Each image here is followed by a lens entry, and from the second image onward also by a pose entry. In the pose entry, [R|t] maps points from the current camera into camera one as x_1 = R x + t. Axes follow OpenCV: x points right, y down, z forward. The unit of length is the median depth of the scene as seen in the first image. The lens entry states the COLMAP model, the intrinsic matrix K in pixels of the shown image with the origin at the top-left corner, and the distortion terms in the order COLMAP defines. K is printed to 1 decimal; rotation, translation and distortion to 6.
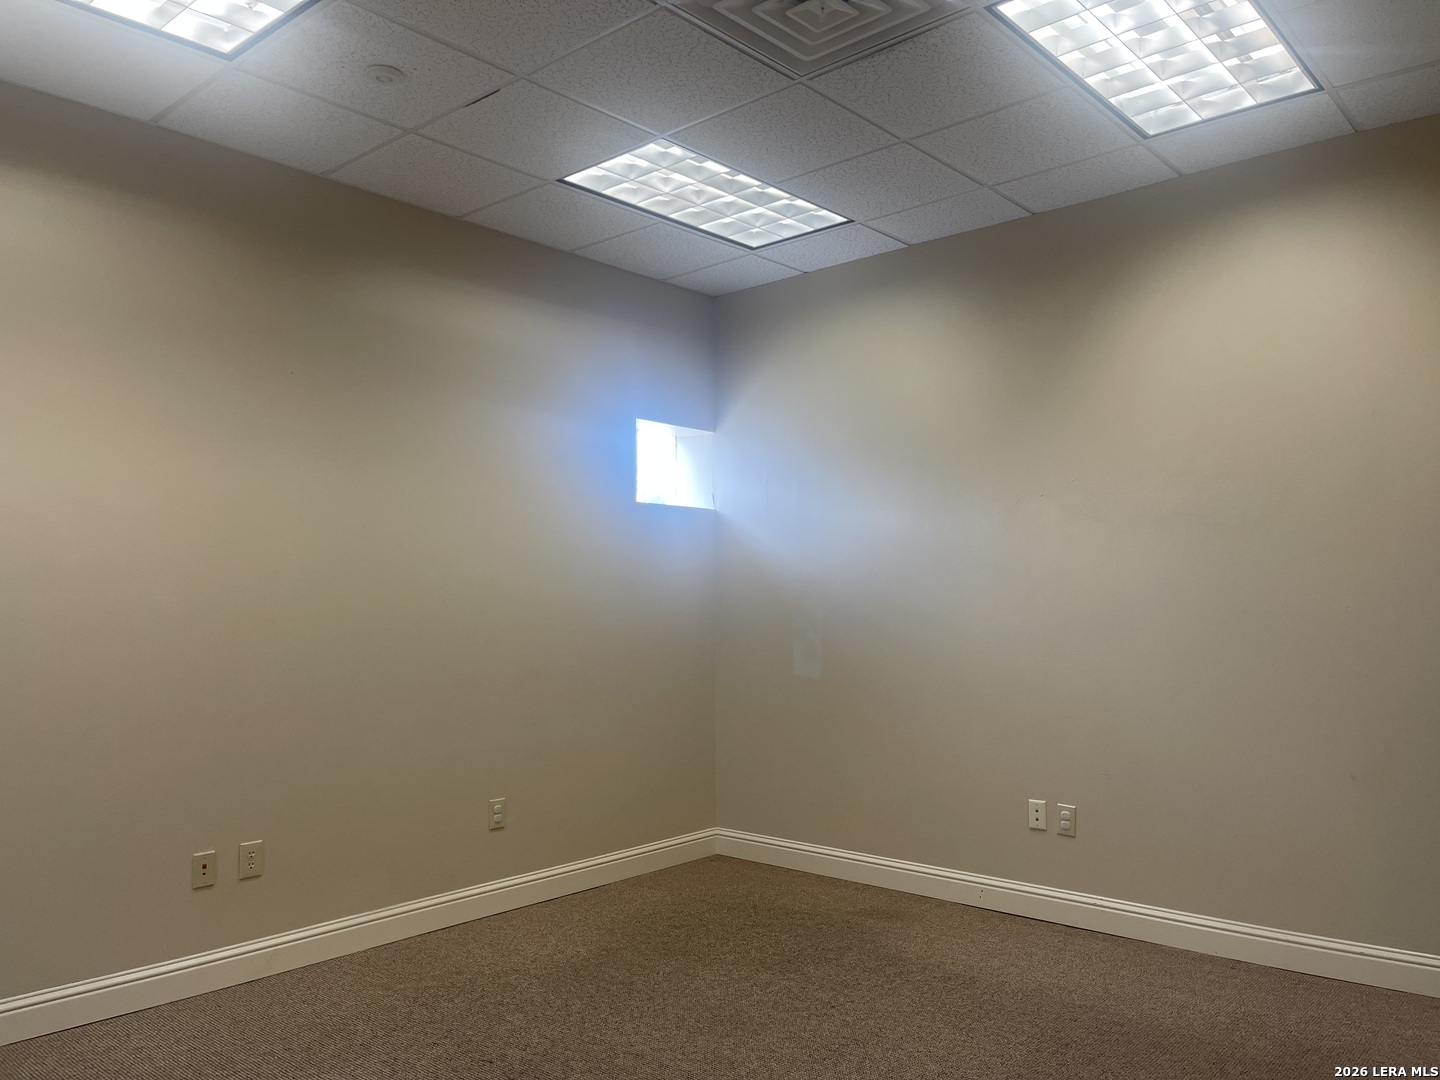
lens RADIAL K [[1098.5, 0, 717.2], [0, 1098.5, 543.9], [0, 0, 1]] dist [0.076317, -0.104118]
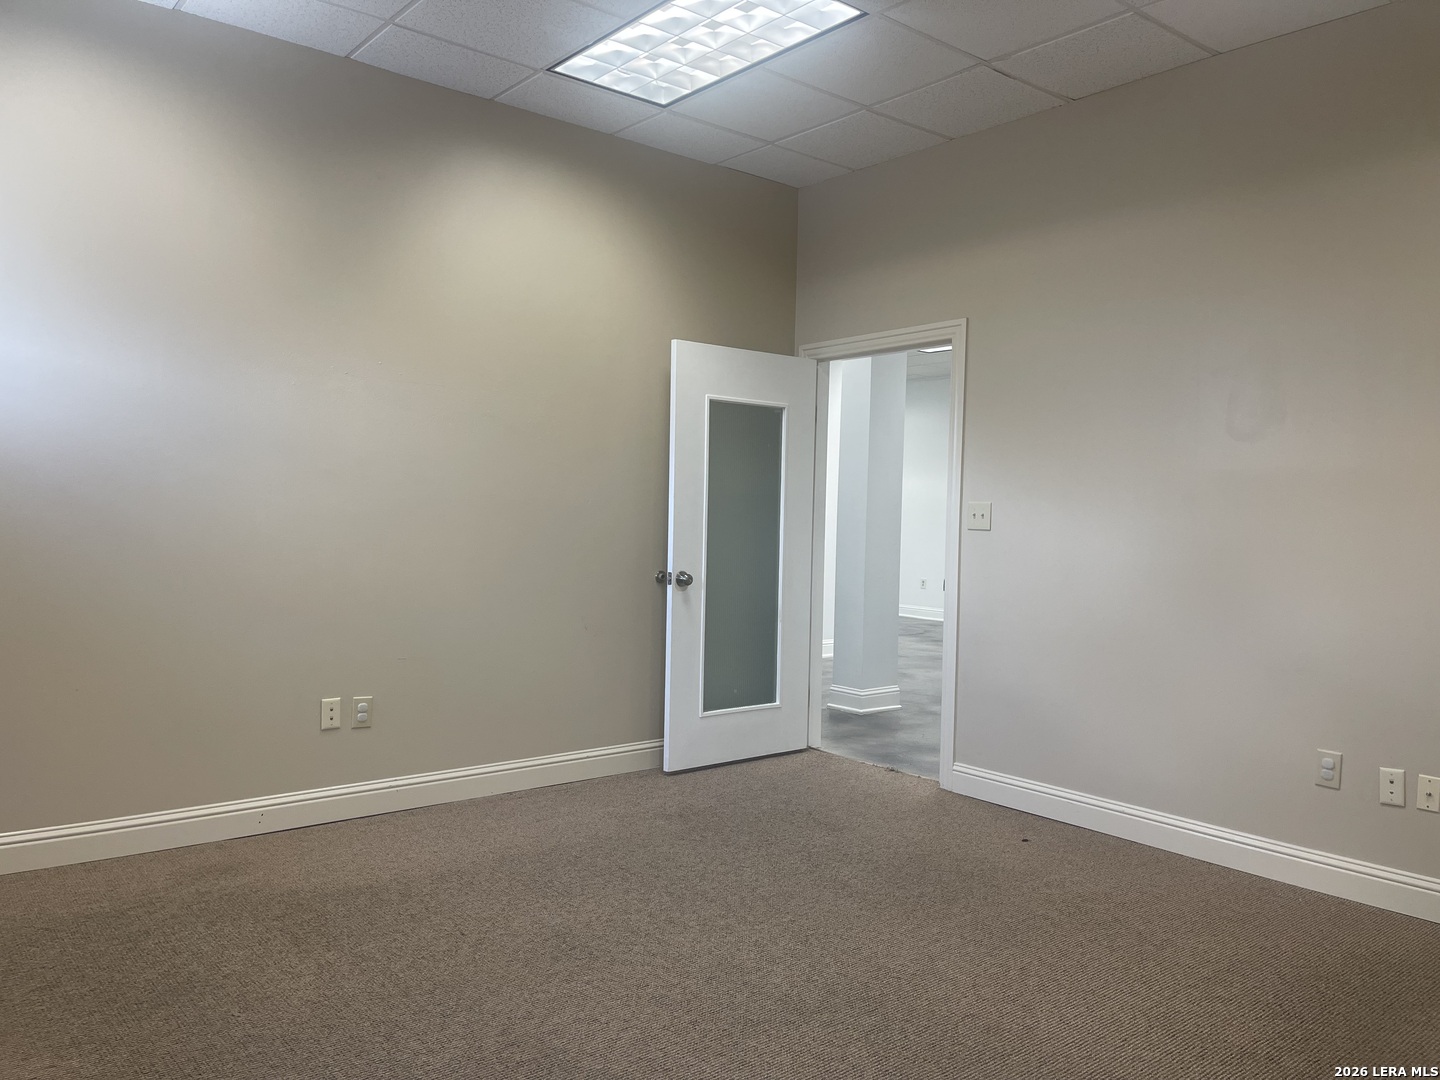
lens RADIAL K [[1098.5, 0, 717.2], [0, 1098.5, 543.9], [0, 0, 1]] dist [0.076317, -0.104118]
pose [[0.163887, -0.019804, 0.986280, -0.597242], [-0.069357, 0.997093, 0.031546, 0.048242], [-0.984038, -0.073575, 0.162037, 0.544794]]
